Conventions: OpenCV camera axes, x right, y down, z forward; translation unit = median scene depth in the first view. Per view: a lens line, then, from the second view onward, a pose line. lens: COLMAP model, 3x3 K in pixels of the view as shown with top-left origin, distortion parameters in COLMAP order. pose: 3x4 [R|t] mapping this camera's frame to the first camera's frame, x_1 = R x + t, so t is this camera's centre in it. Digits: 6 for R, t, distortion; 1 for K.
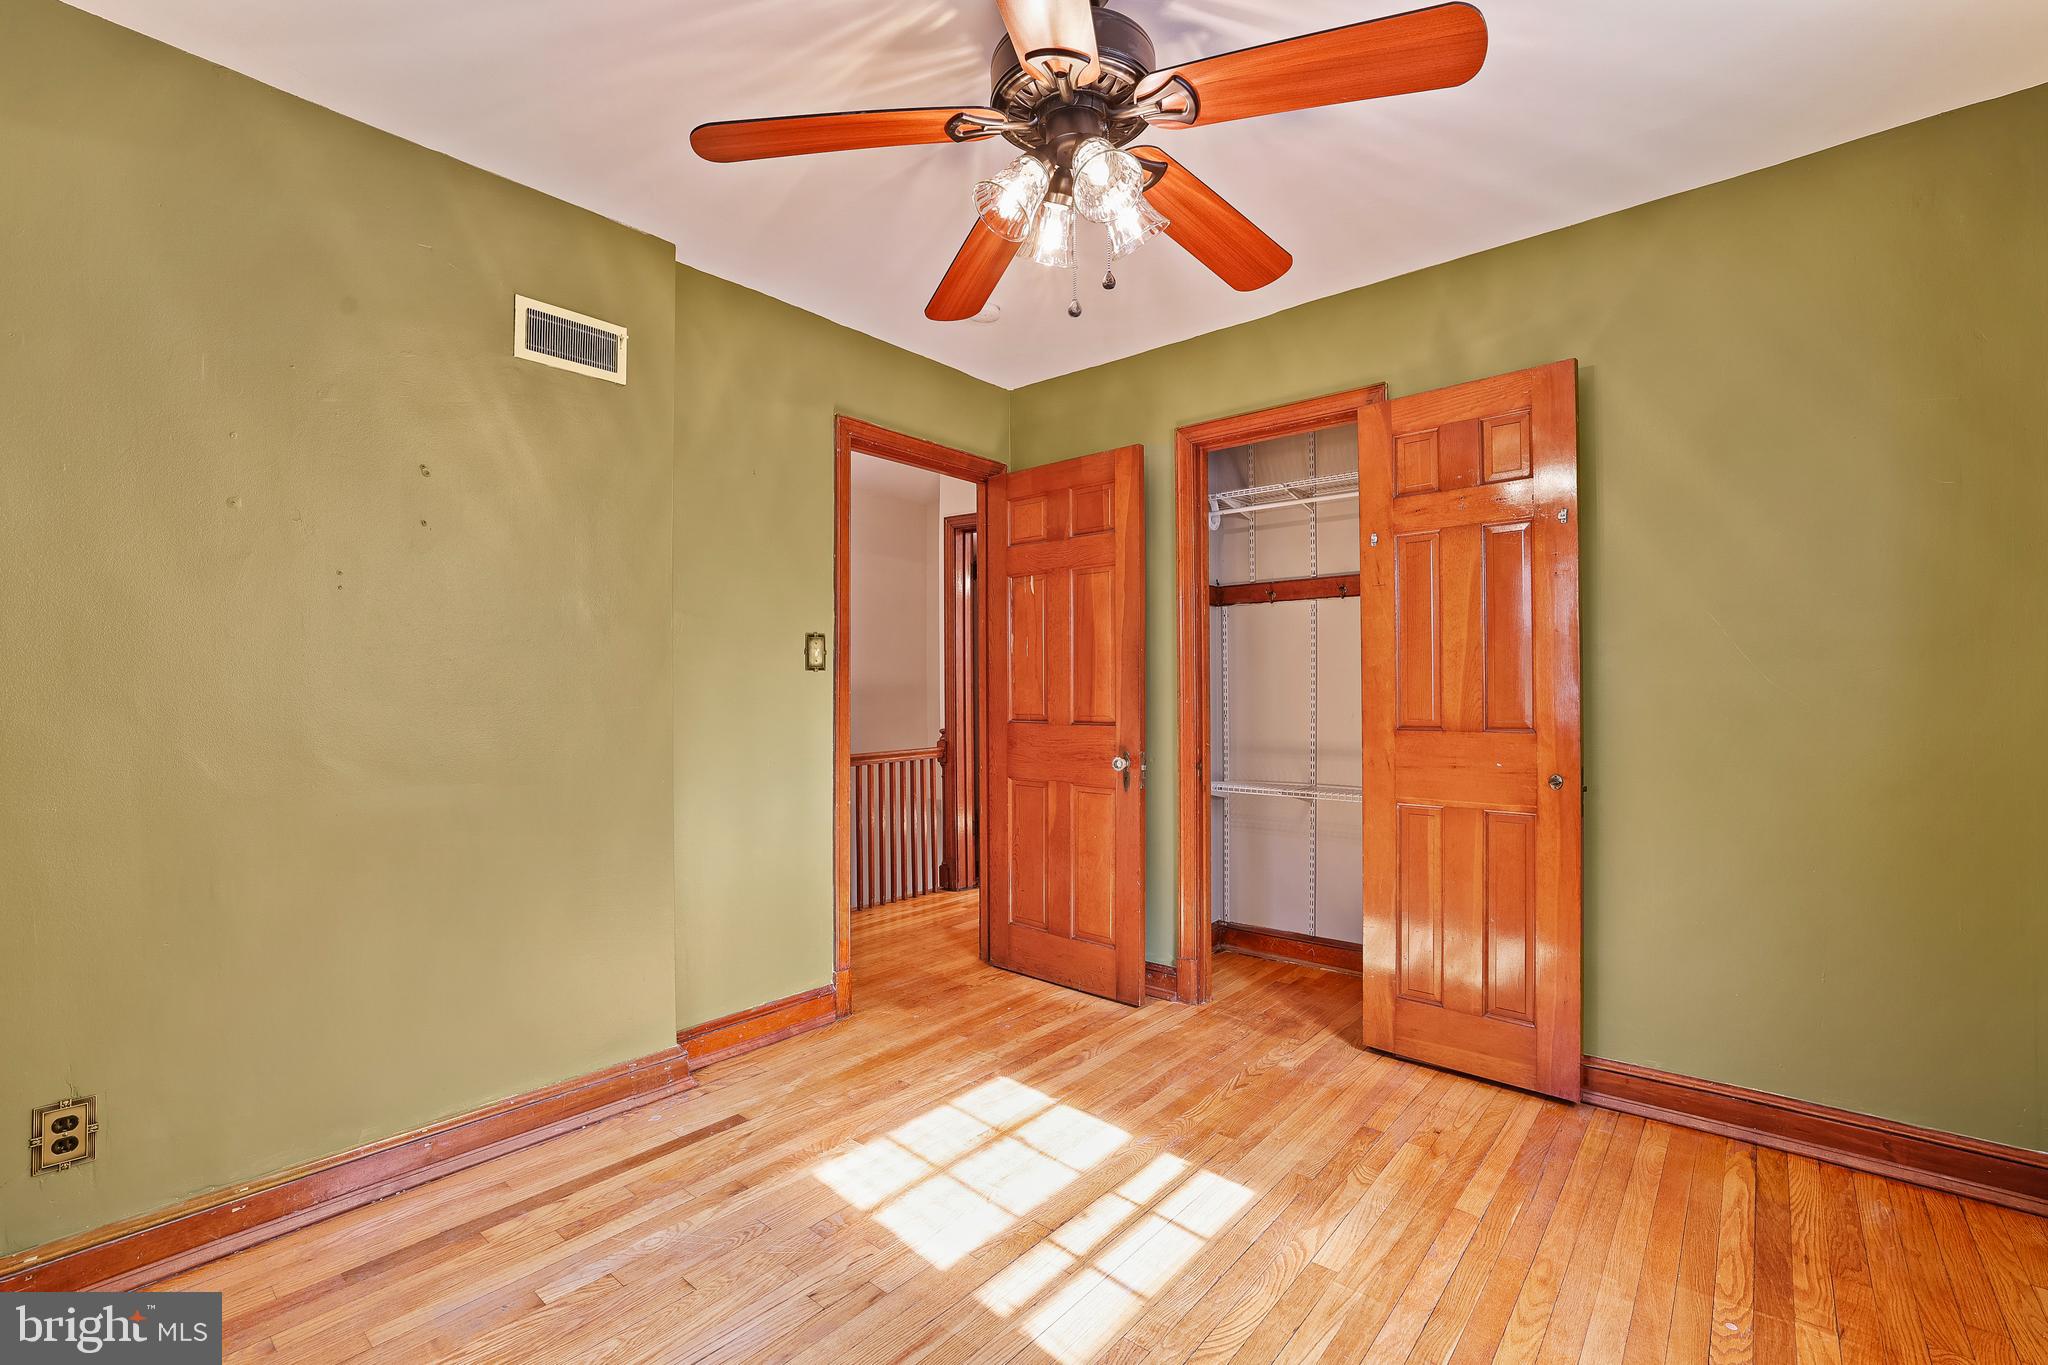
lens RADIAL K [[895.4, 0, 1017.5], [0, 895.4, 687.4], [0, 0, 1]] dist [-0.051838, 0.018836]
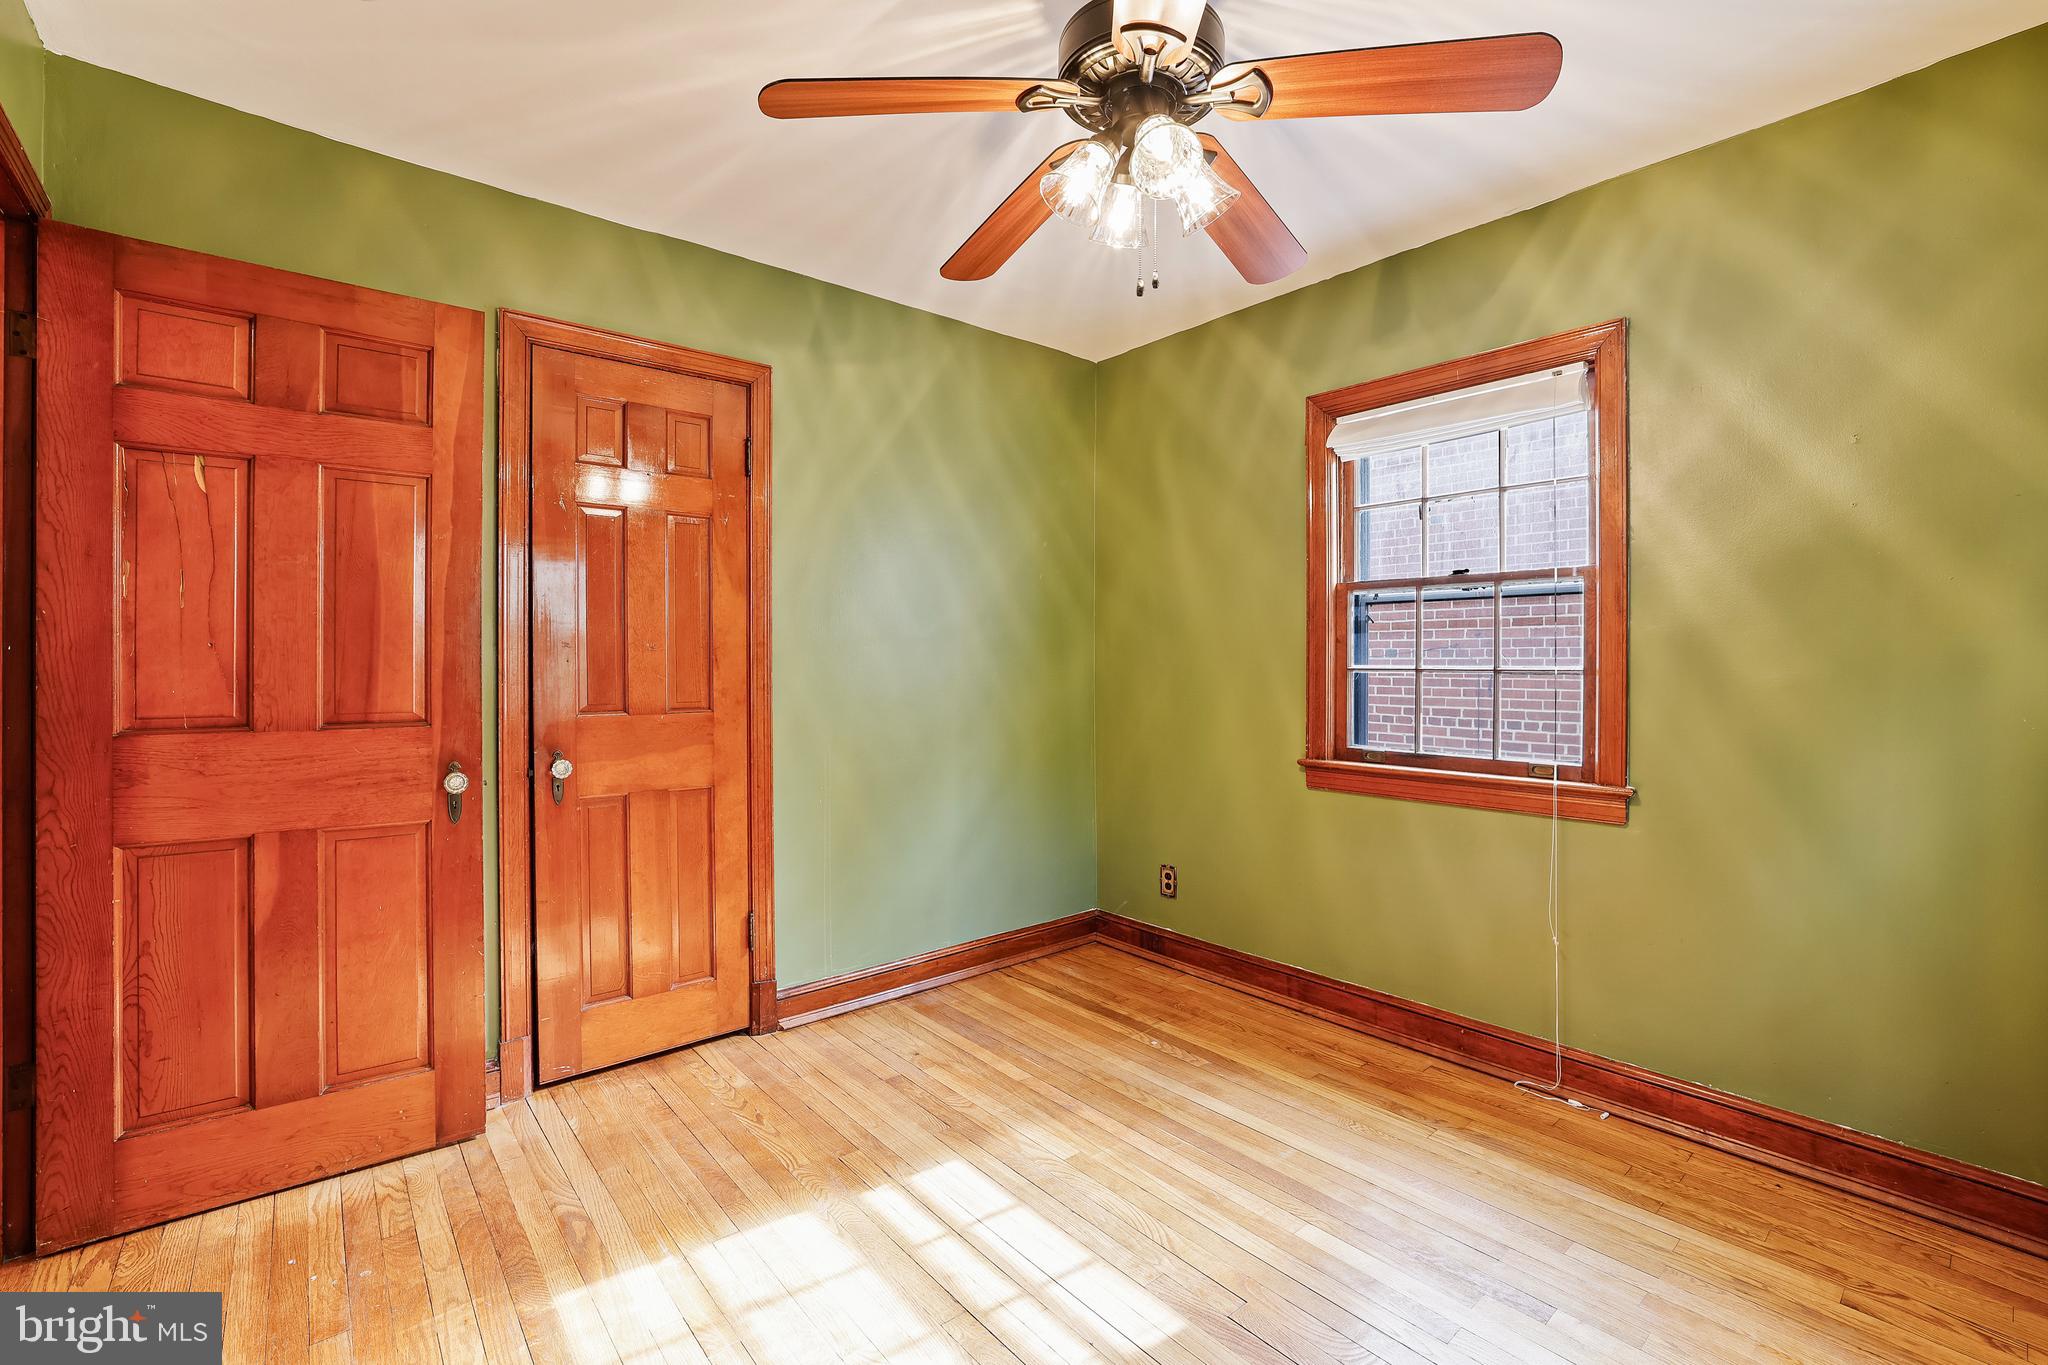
lens RADIAL K [[897.9, 0, 1037.6], [0, 897.9, 662.8], [0, 0, 1]] dist [-0.054101, 0.018598]
pose [[0.143987, 0.008339, 0.989545, -0.641410], [-0.000101, 0.999965, -0.008412, 0.003924], [-0.989580, 0.001111, 0.143982, 0.659636]]
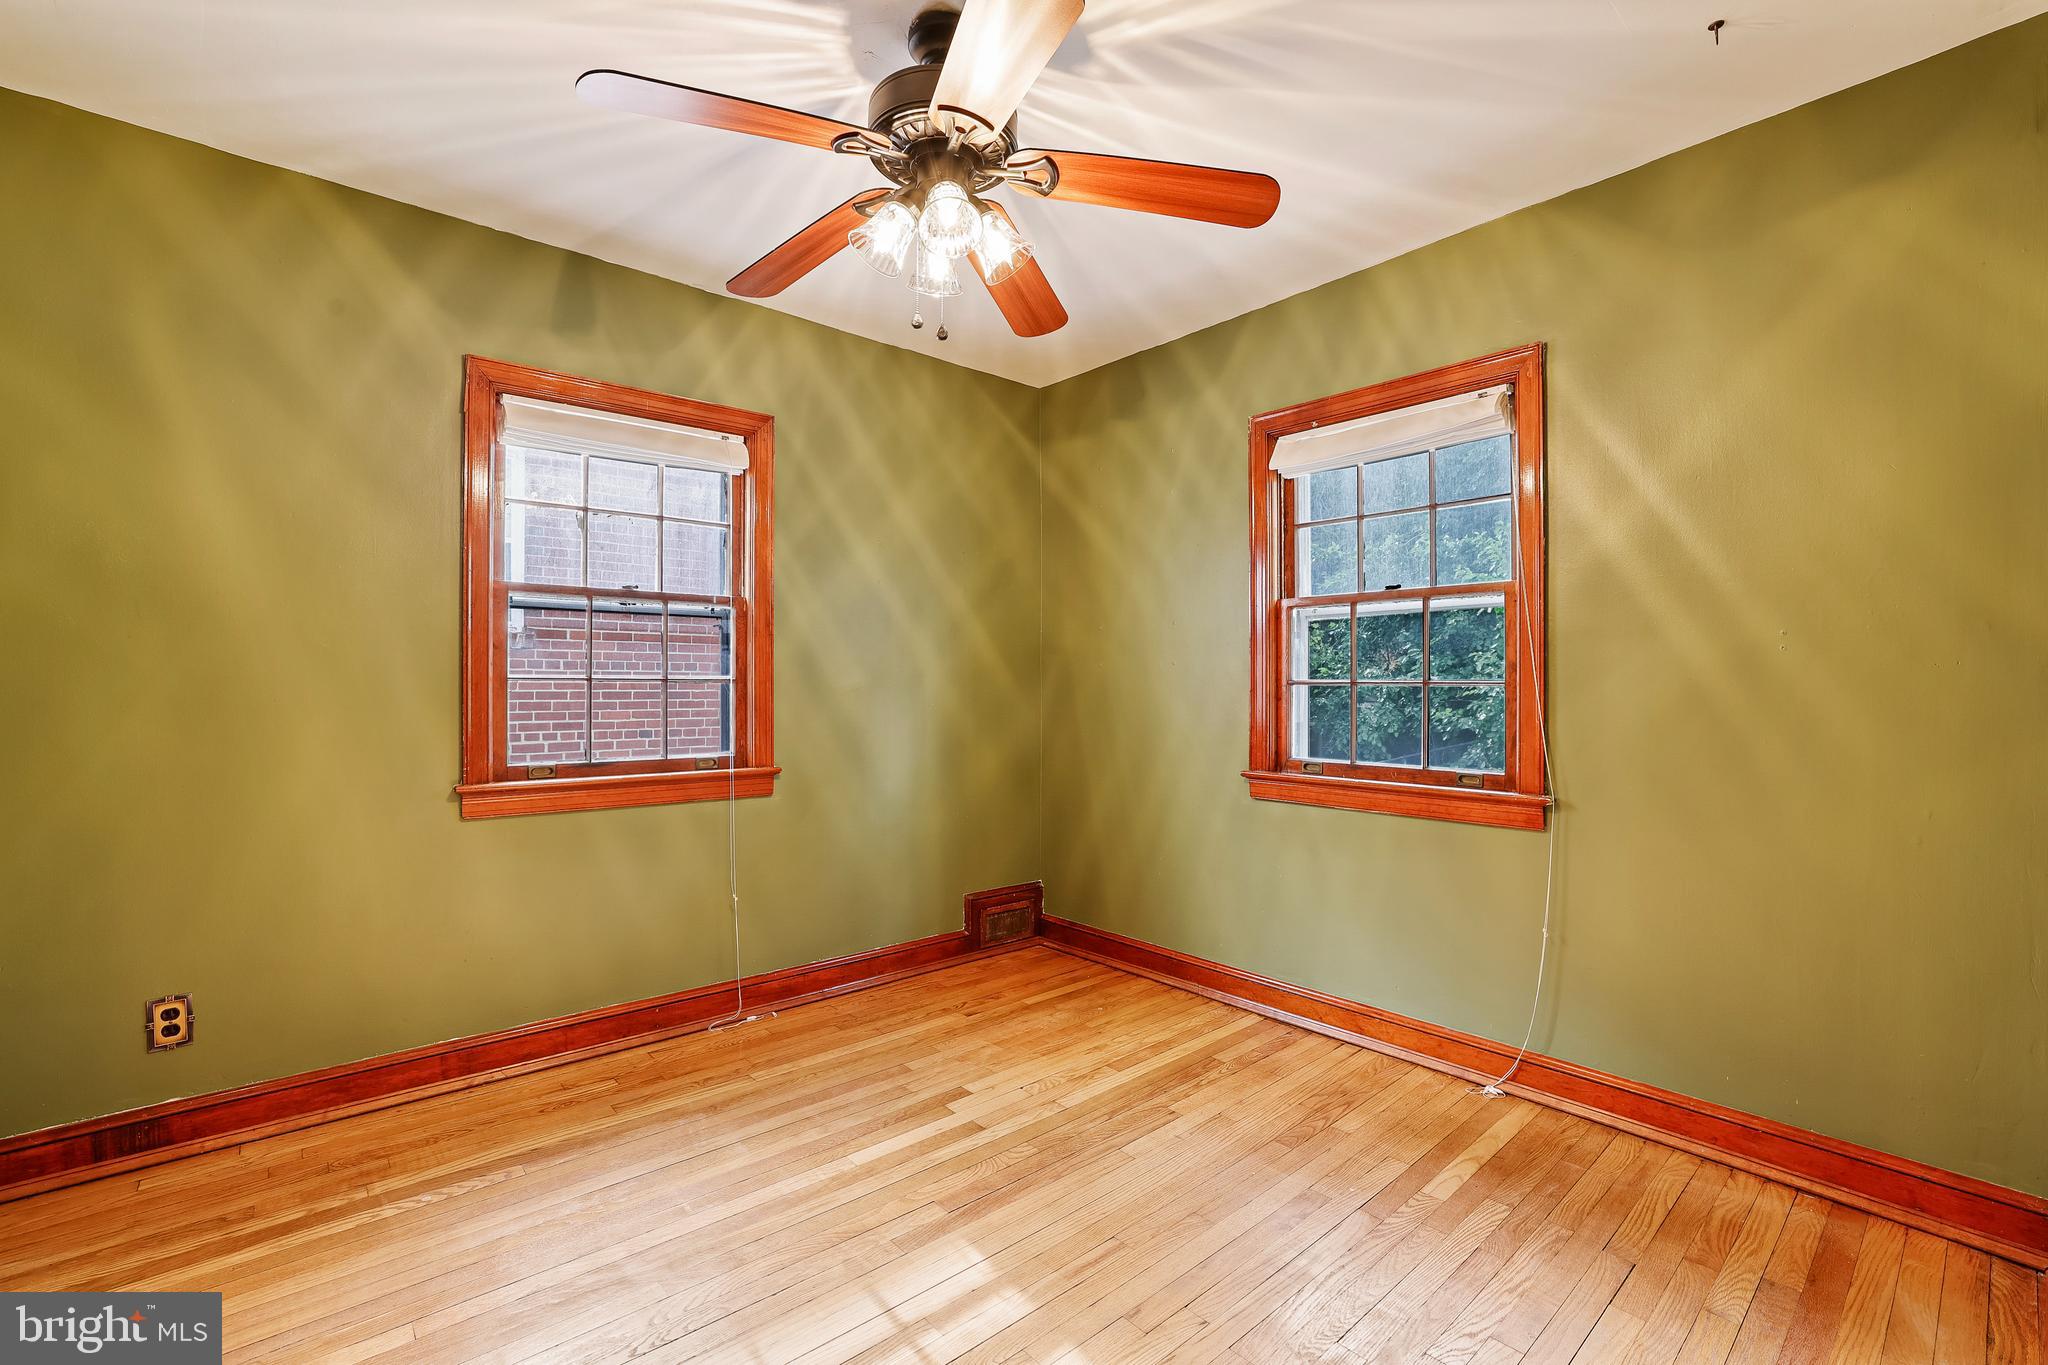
lens RADIAL K [[897.9, 0, 1037.6], [0, 897.9, 662.8], [0, 0, 1]] dist [-0.054101, 0.018598]
pose [[-0.993541, -0.004817, 0.113367, -0.117735], [-0.005849, 0.999944, -0.008772, -0.012090], [-0.113319, -0.009378, -0.993514, 1.446924]]
